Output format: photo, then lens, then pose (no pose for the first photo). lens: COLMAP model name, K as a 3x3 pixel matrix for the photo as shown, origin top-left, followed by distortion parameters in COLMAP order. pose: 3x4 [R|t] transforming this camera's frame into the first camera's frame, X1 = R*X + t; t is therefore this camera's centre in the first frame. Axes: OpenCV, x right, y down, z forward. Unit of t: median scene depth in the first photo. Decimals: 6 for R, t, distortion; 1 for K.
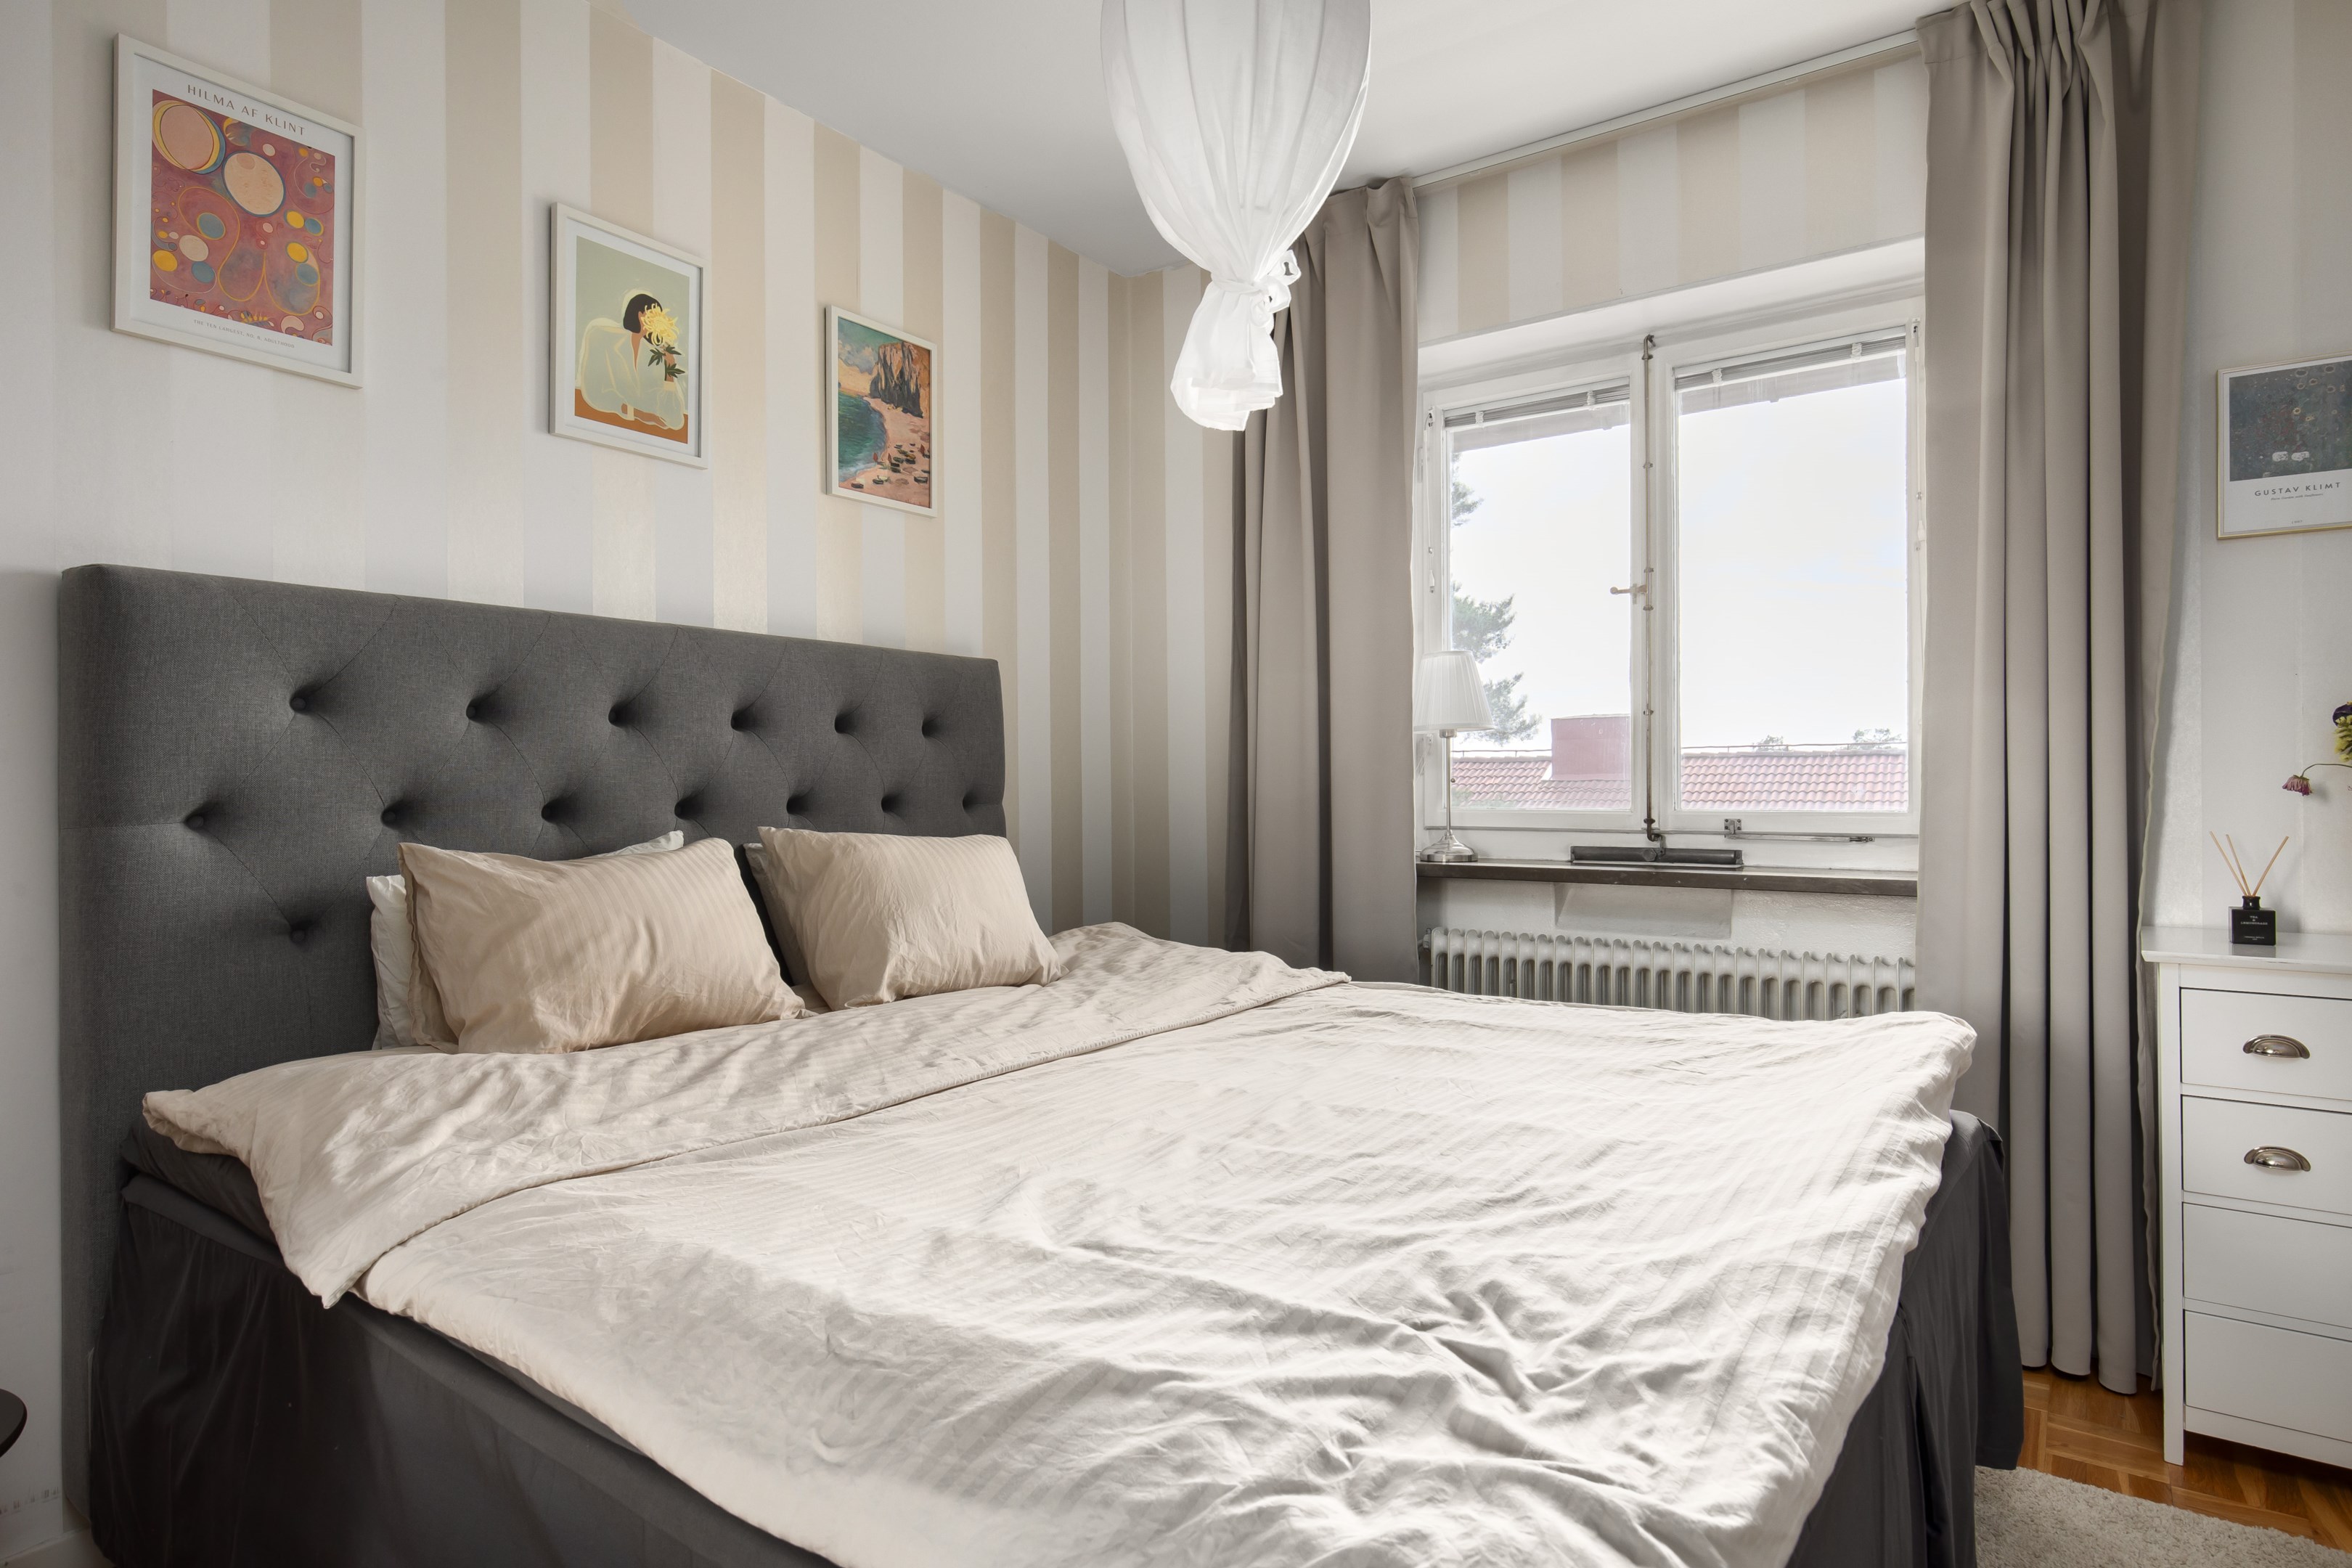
lens RADIAL K [[1284.2, 0, 1169.8], [0, 1284.2, 782.4], [0, 0, 1]] dist [0.005716, 0.001553]
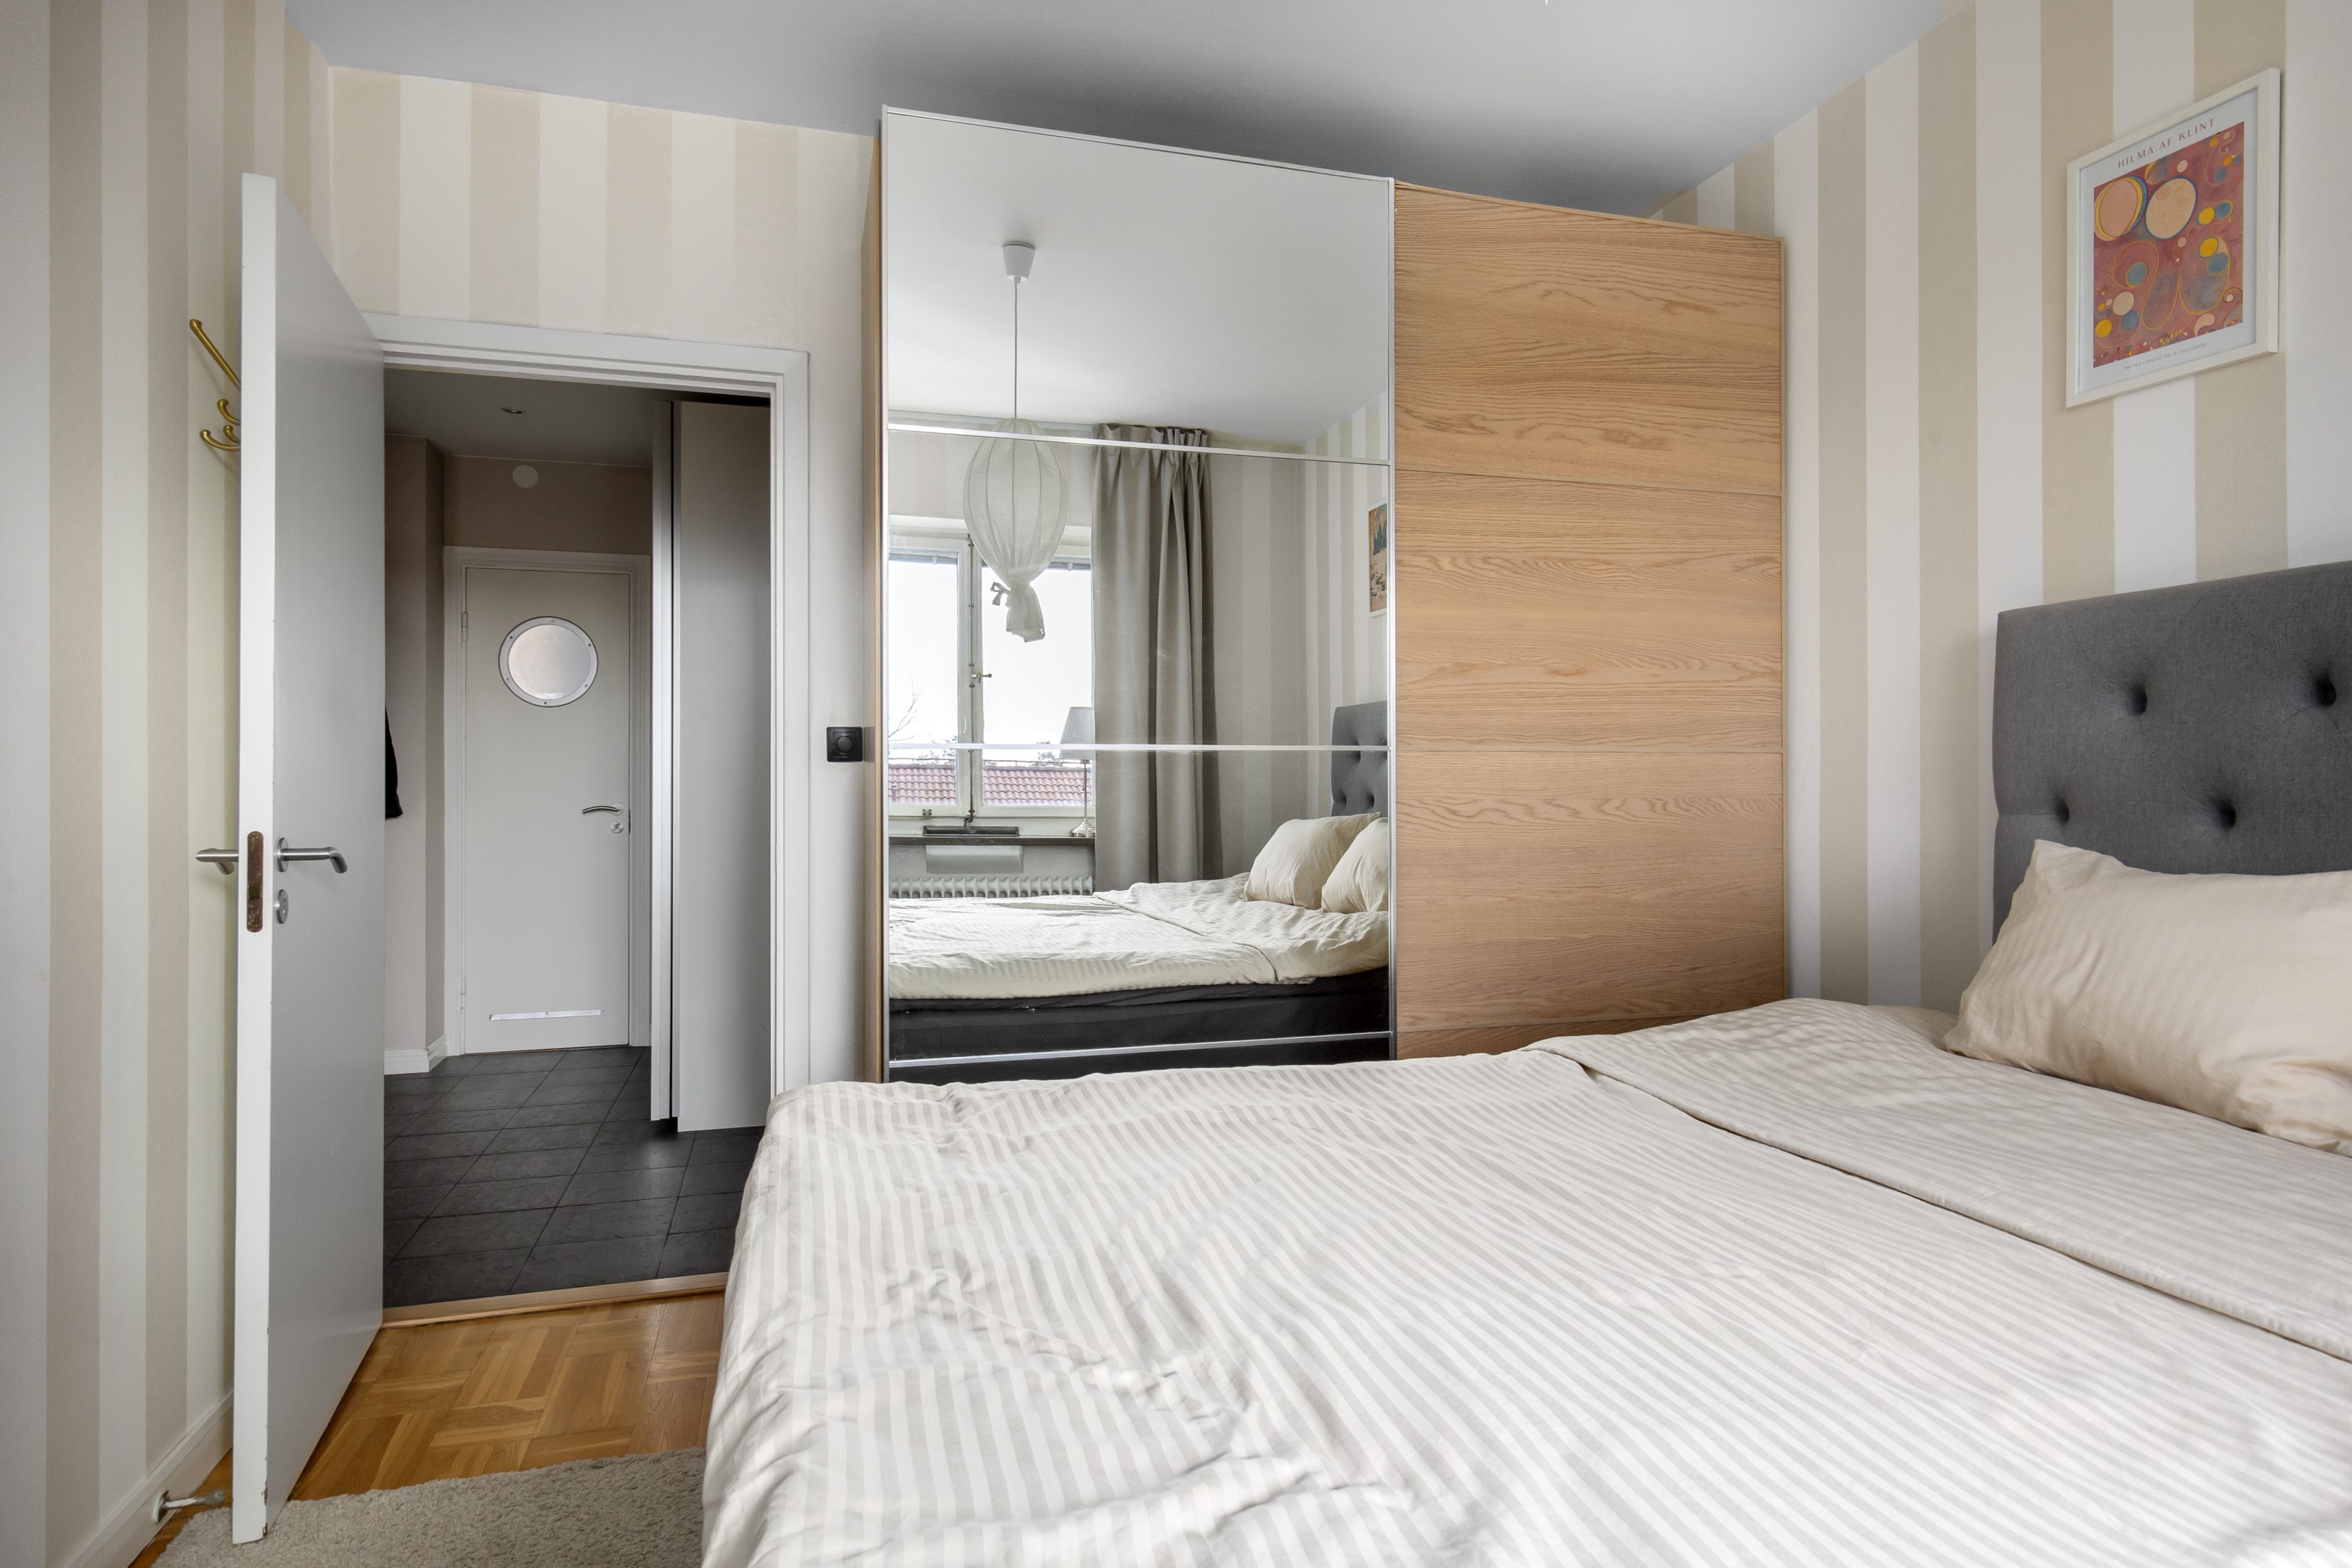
lens RADIAL K [[1284.2, 0, 1175.2], [0, 1284.2, 775.4], [0, 0, 1]] dist [0.005716, 0.001553]
pose [[-0.619791, 0.014079, -0.784640, 0.624767], [0.011718, 0.999894, 0.008686, -0.021862], [0.784679, -0.003811, -0.619890, 1.018095]]
